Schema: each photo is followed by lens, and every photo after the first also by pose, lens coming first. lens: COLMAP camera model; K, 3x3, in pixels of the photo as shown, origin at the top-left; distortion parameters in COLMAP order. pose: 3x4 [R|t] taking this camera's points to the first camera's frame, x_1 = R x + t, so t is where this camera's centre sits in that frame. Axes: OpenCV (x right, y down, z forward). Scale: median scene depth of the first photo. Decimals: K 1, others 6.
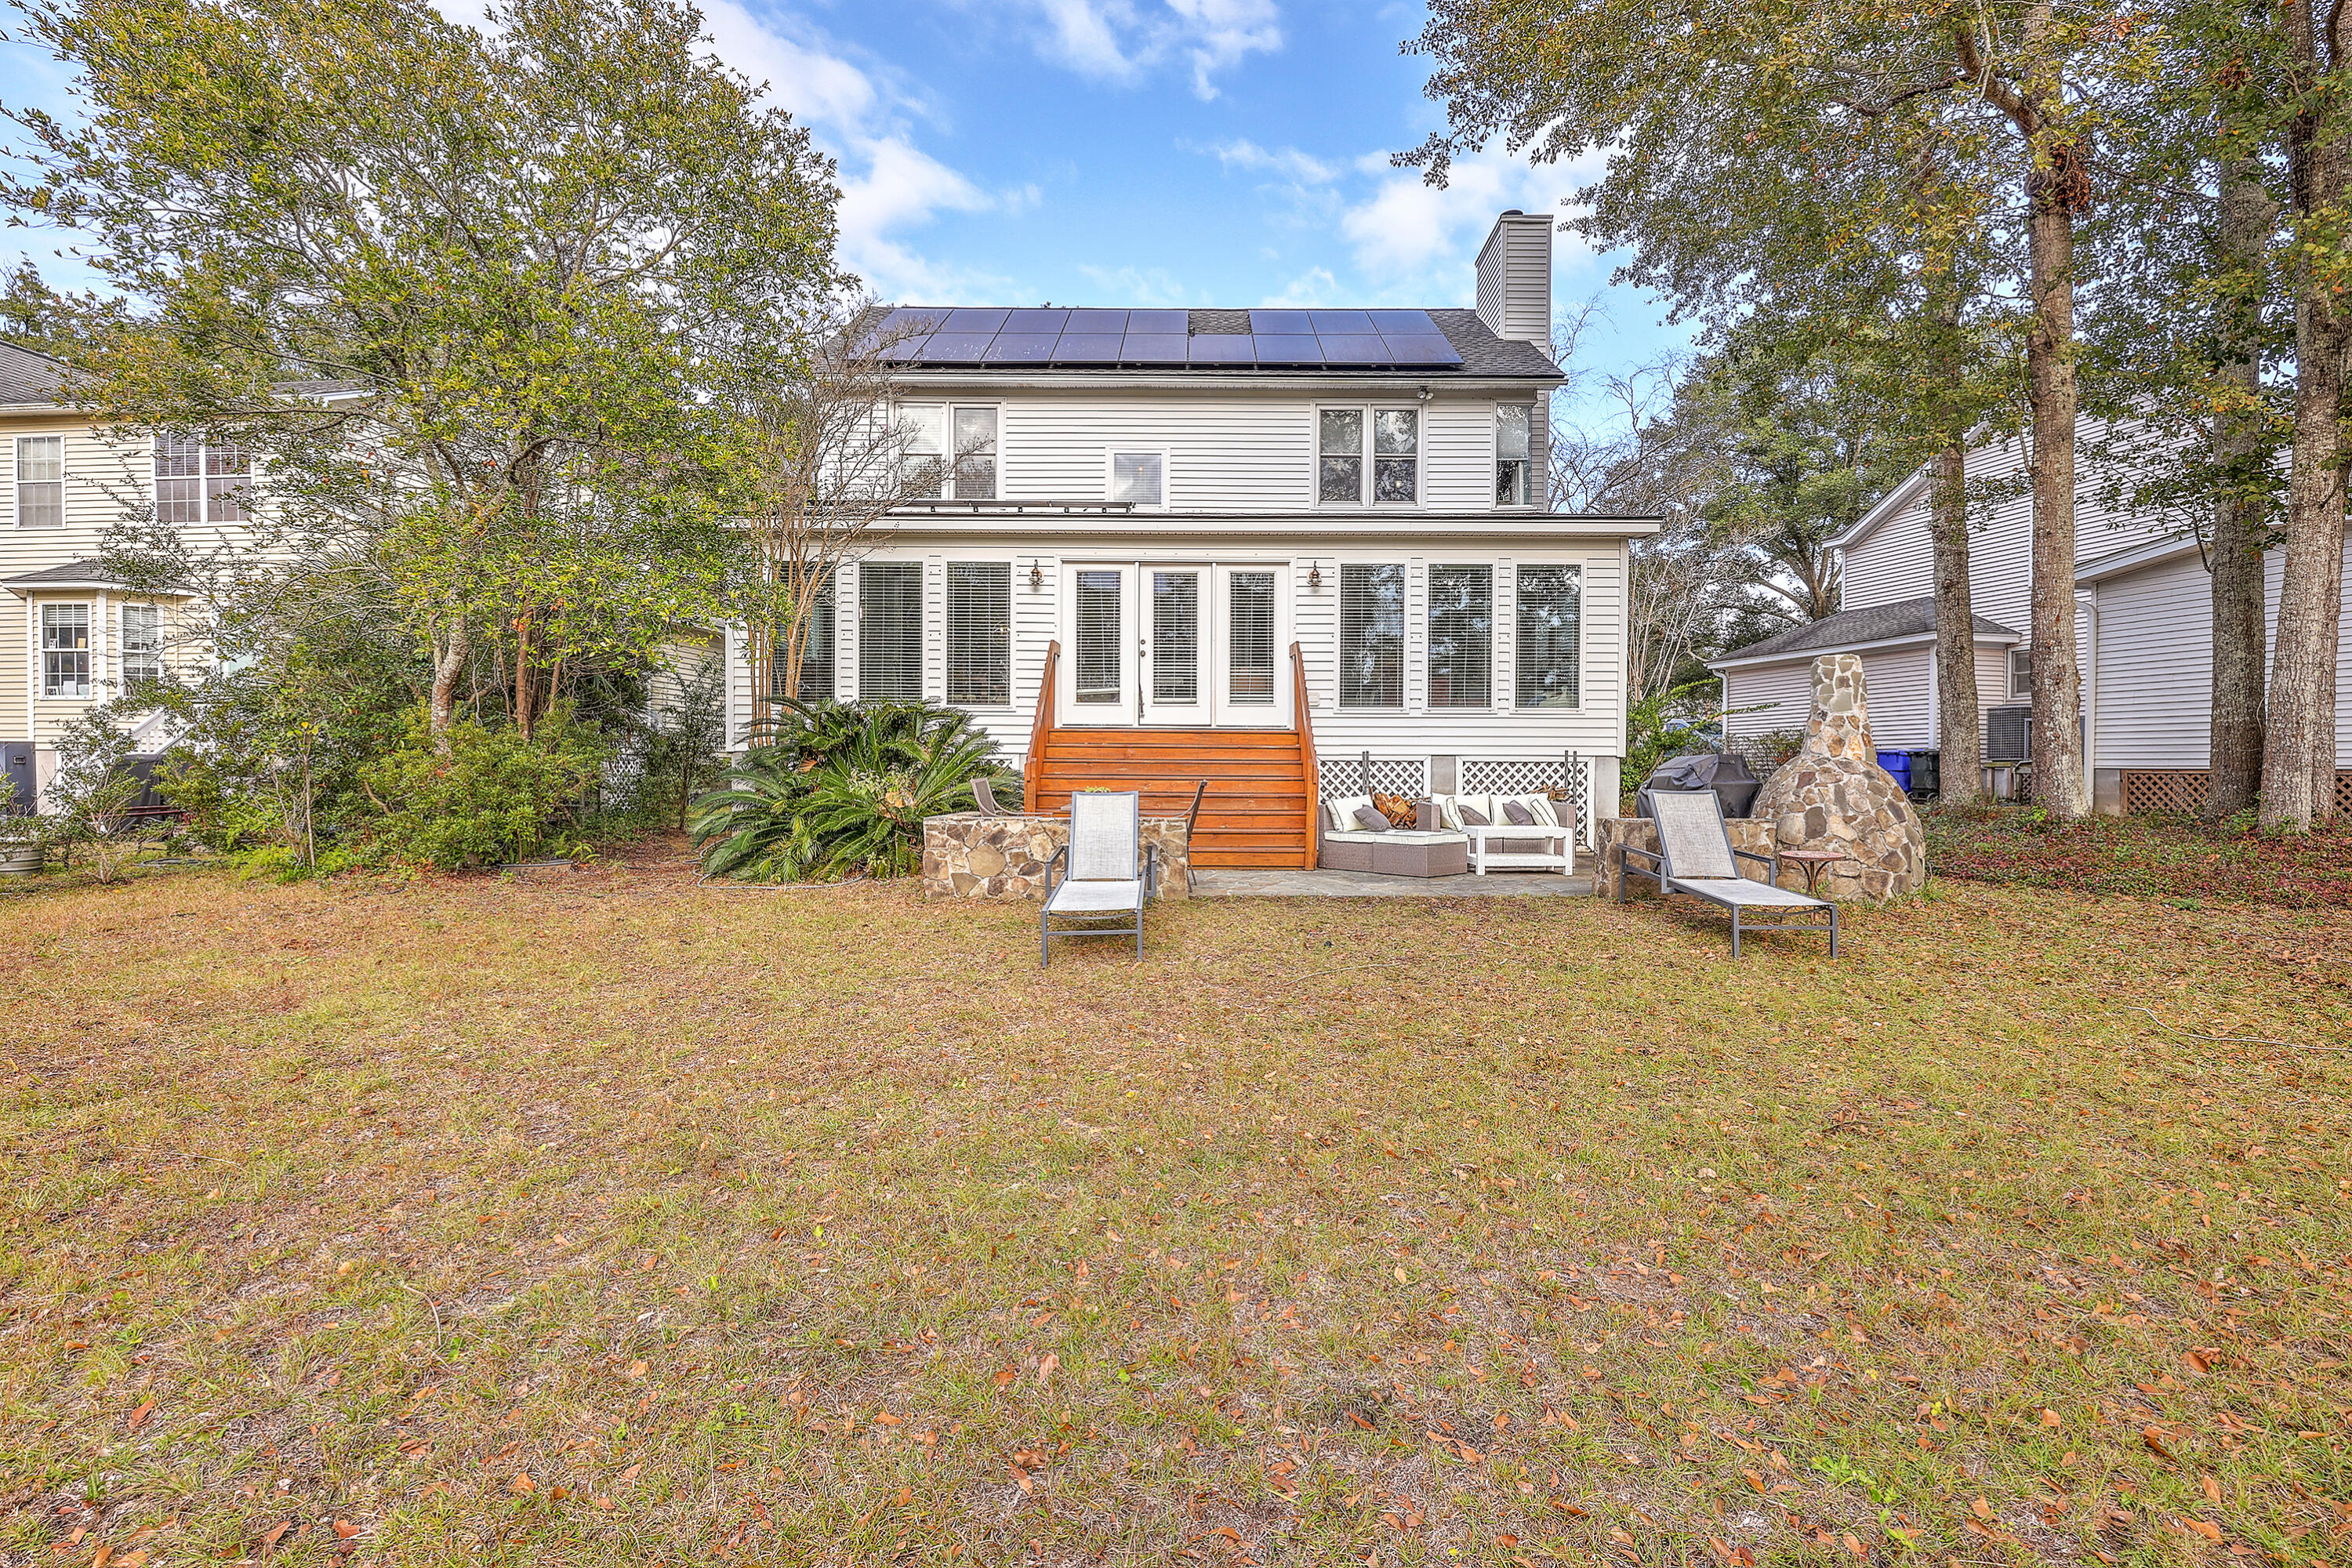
lens RADIAL K [[1163.6, 0, 1176.0], [0, 1163.6, 784.0], [0, 0, 1]] dist [-0.000576, -0.000033]
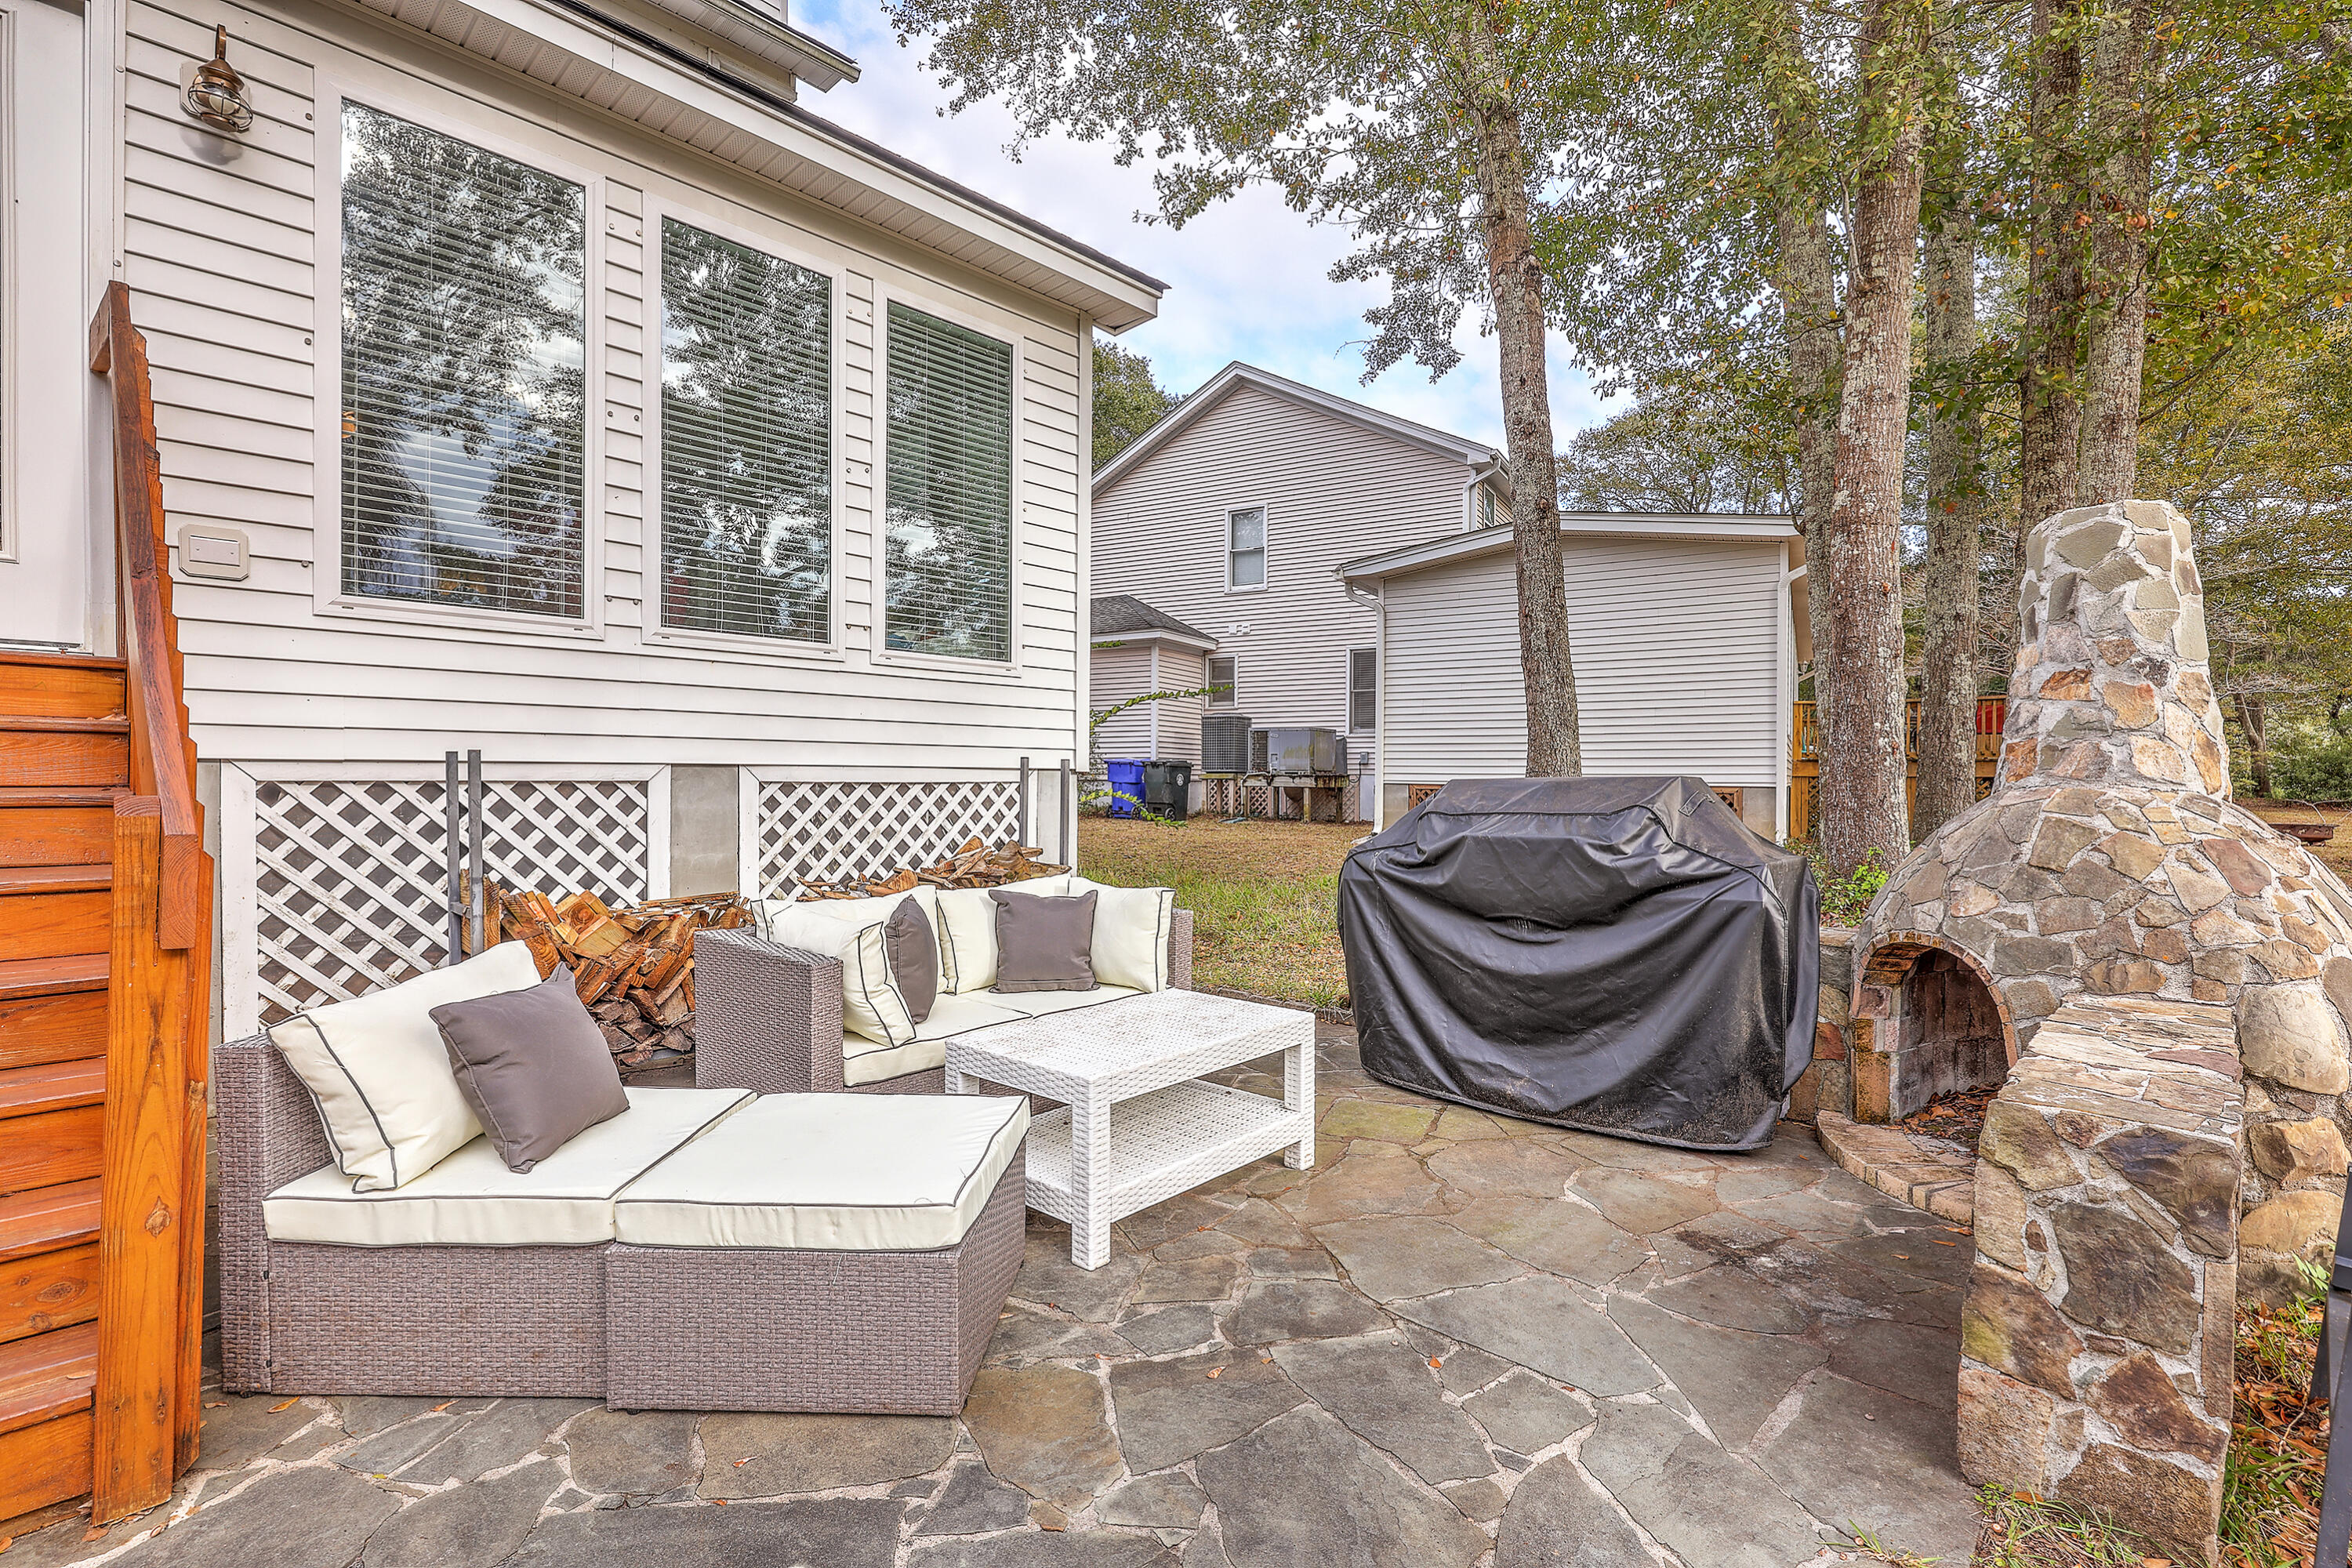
lens RADIAL K [[1063.6, 0, 1176.0], [0, 1063.6, 784.0], [0, 0, 1]] dist [0.008742, 0.000378]
pose [[0.686461, -0.005046, 0.727149, 0.089340], [0.004748, 0.999986, 0.002457, -0.019043], [-0.727151, 0.001766, 0.686475, 0.666488]]
